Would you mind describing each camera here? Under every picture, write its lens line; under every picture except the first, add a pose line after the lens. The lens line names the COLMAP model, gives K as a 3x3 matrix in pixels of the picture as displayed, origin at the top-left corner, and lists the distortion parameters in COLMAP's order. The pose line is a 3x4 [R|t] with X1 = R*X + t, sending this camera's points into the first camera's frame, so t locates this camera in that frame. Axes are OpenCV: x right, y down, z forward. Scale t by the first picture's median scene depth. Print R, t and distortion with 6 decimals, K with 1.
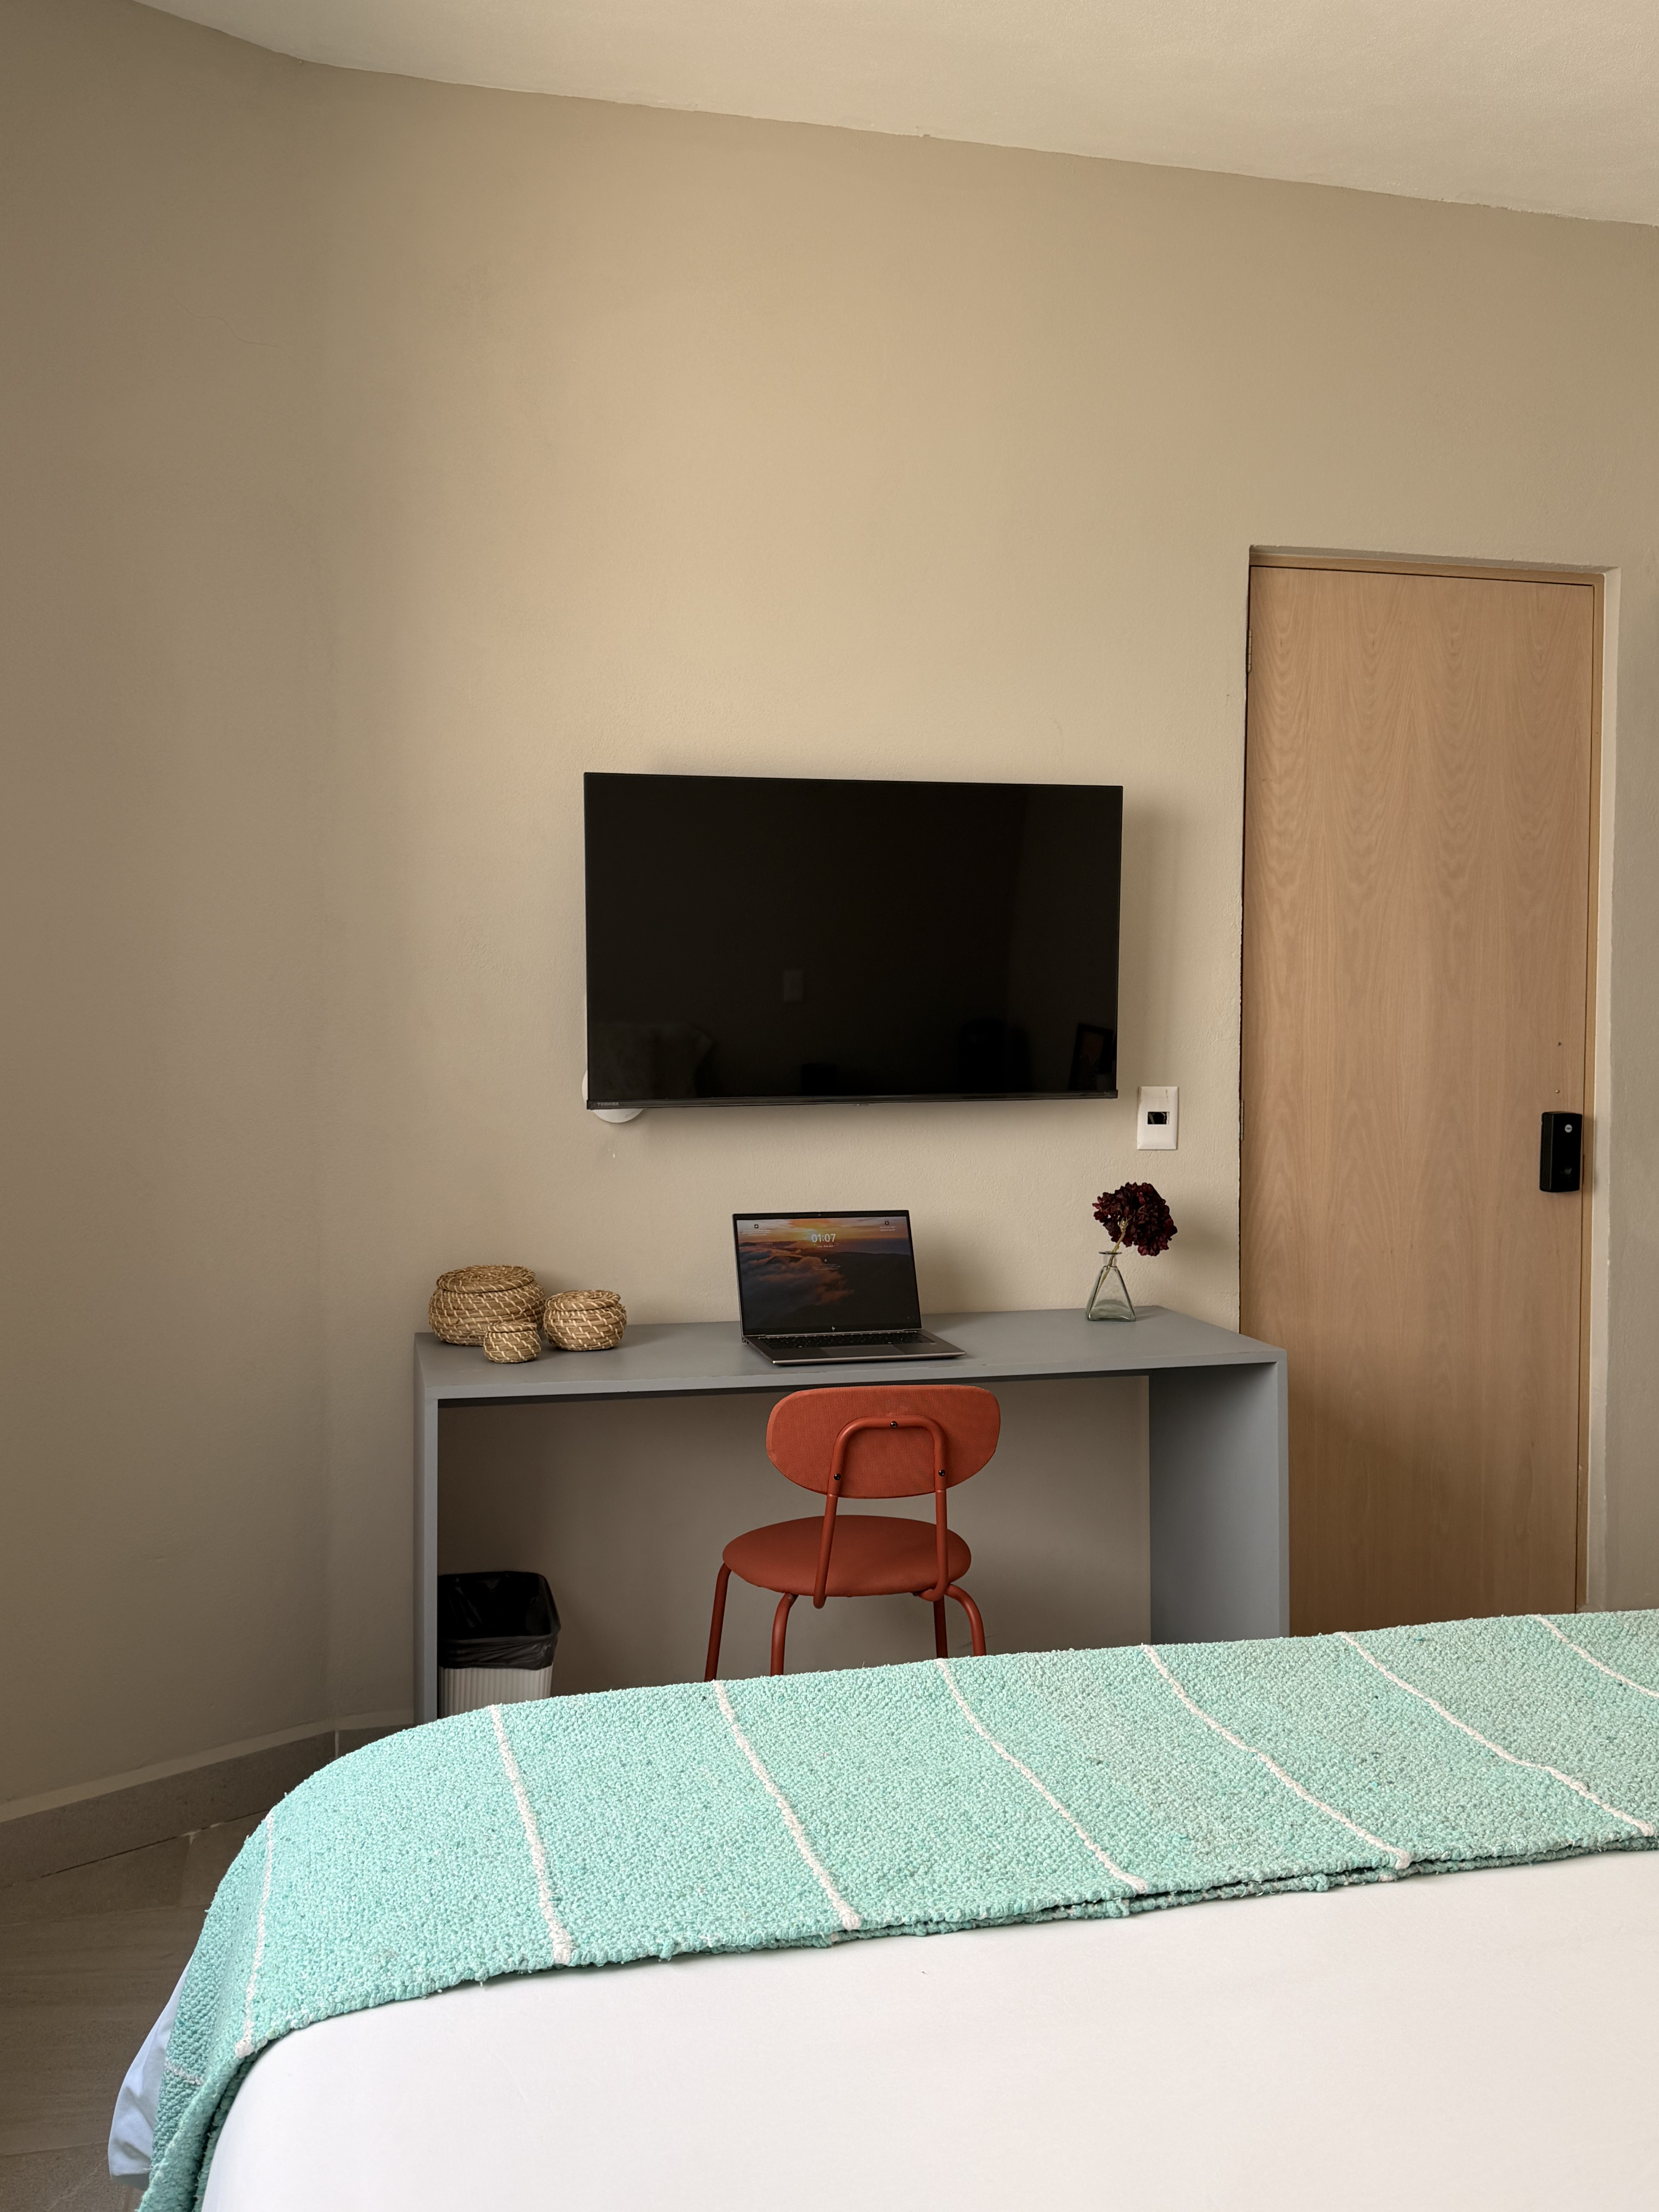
lens RADIAL K [[1935.2, 0, 829.5], [0, 1935.2, 1106.0], [0, 0, 1]] dist [0.126198, -0.237604]
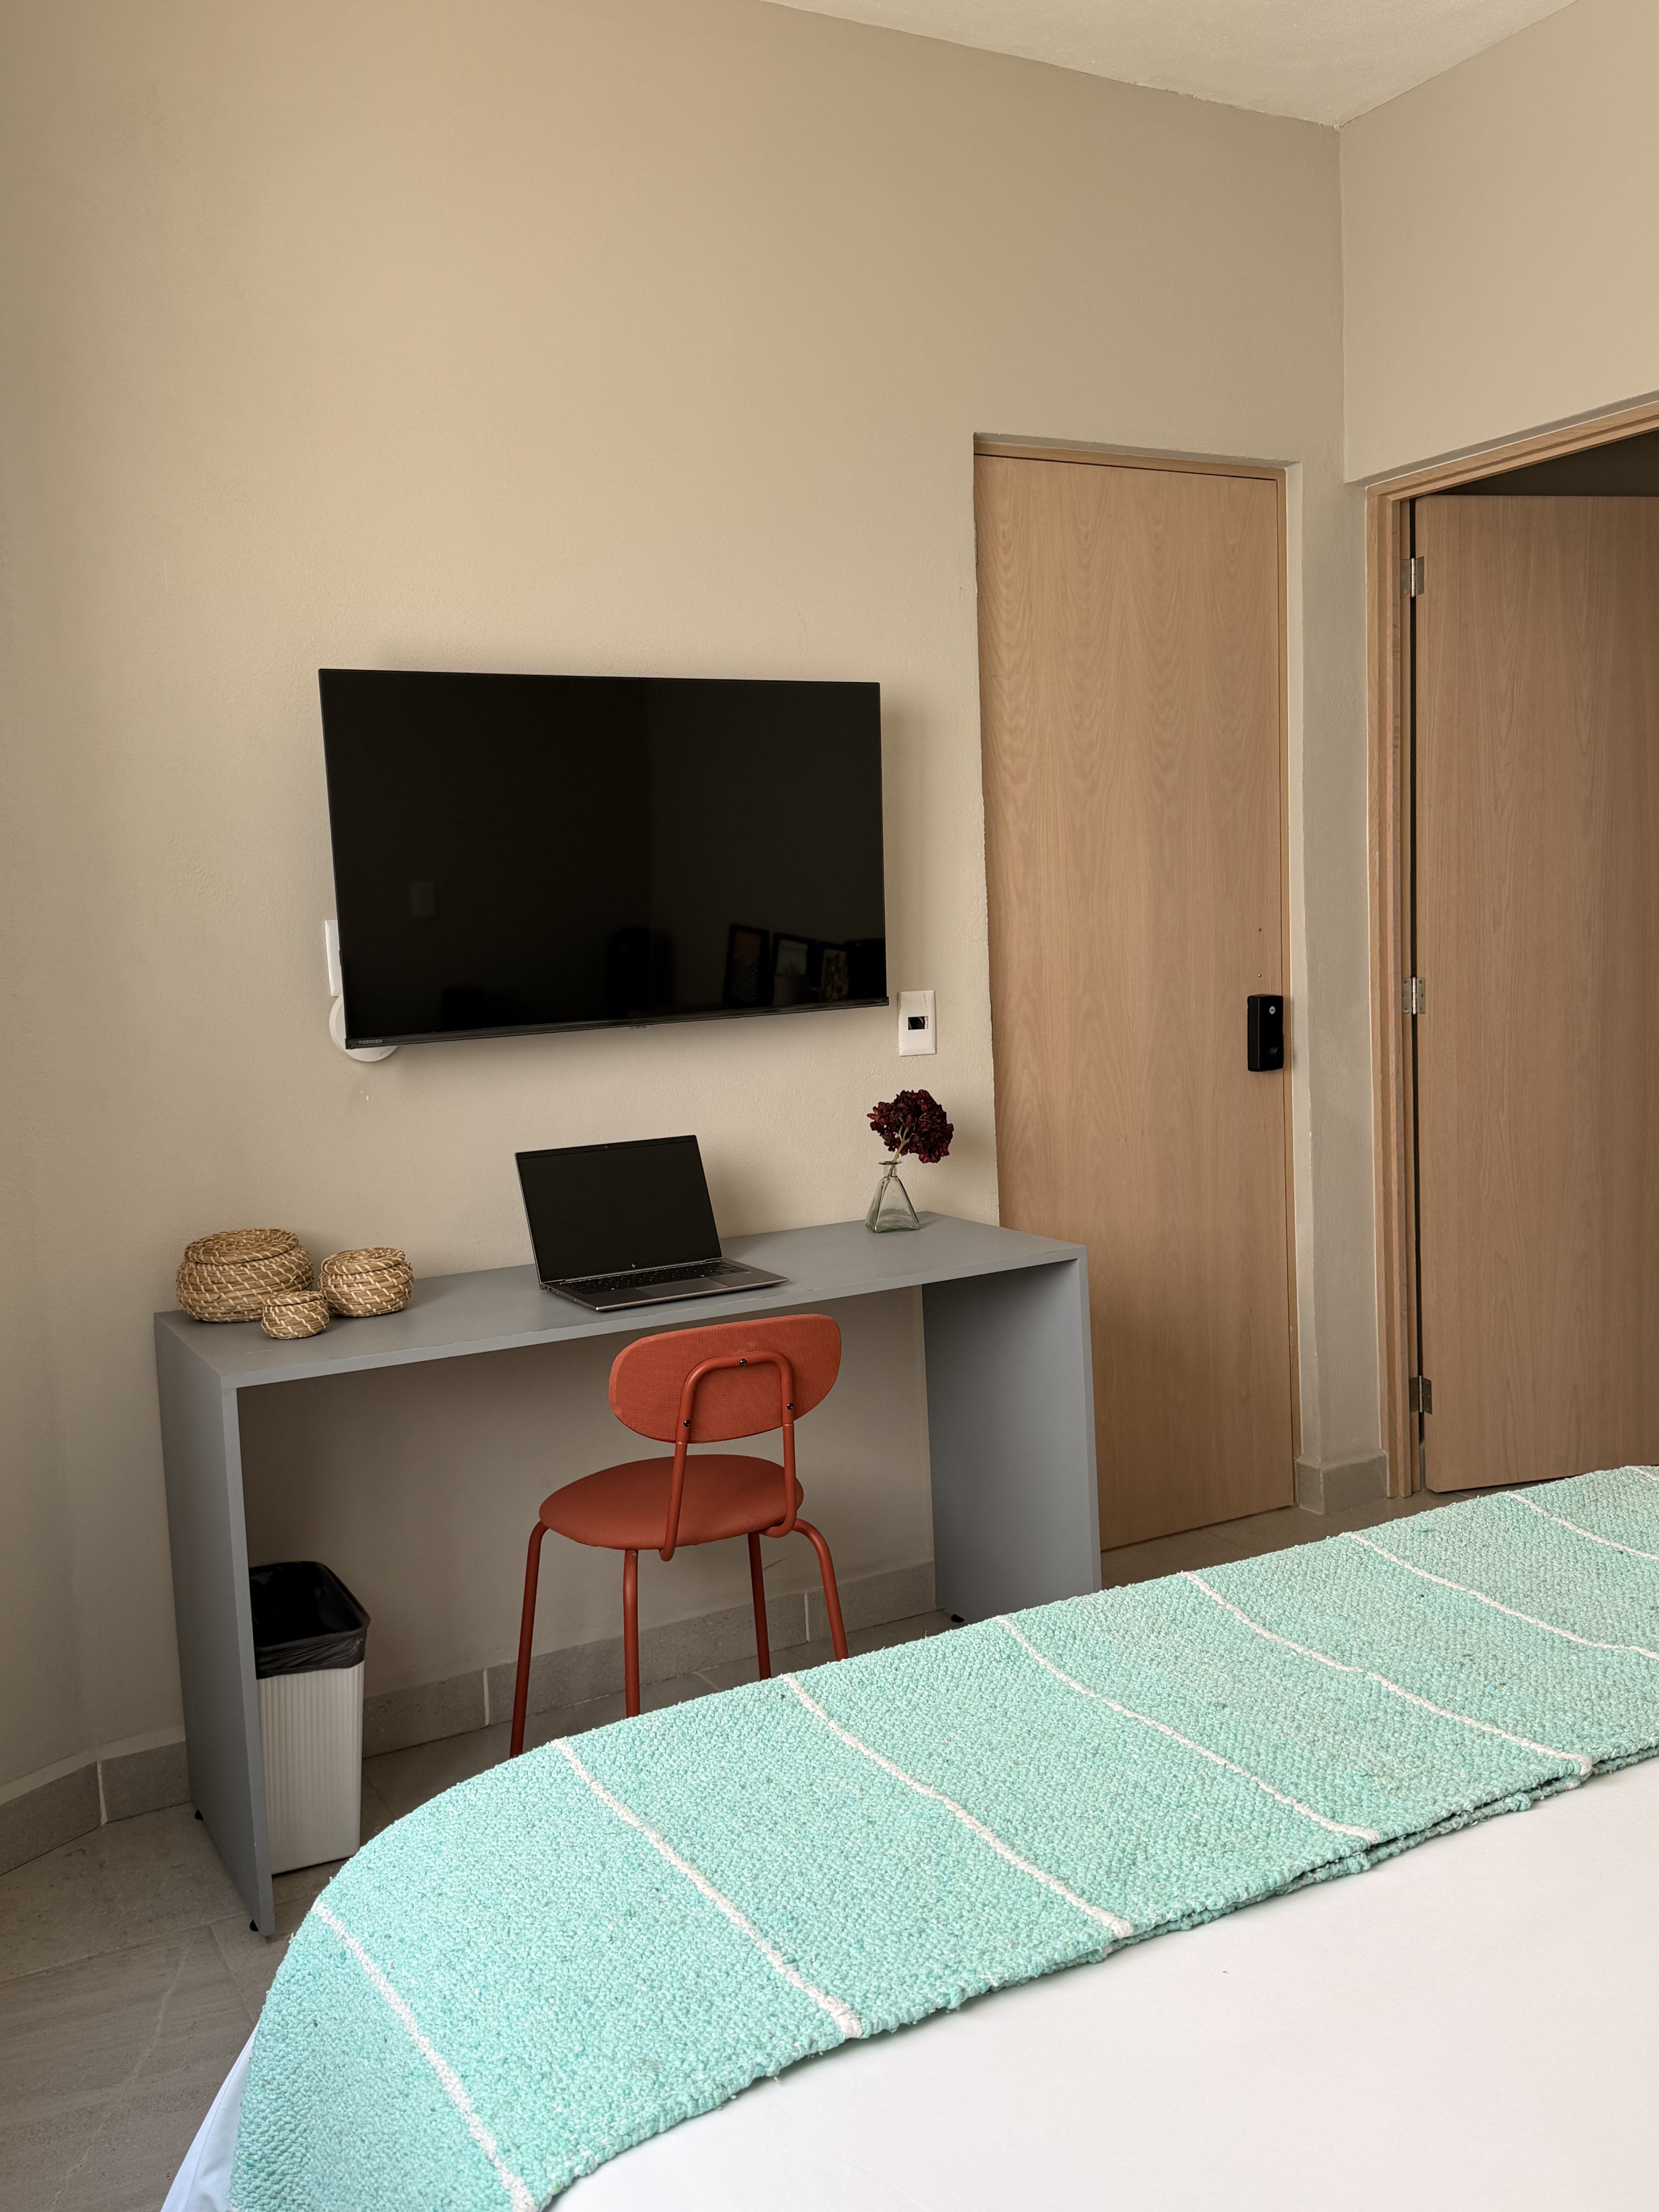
lens RADIAL K [[1919.9, 0, 829.5], [0, 1919.9, 1106.0], [0, 0, 1]] dist [0.140398, -0.252565]
pose [[0.961531, -0.067328, 0.266317, -0.154738], [0.052845, 0.996726, 0.061189, -0.015686], [-0.269565, -0.044761, 0.961941, 0.076968]]
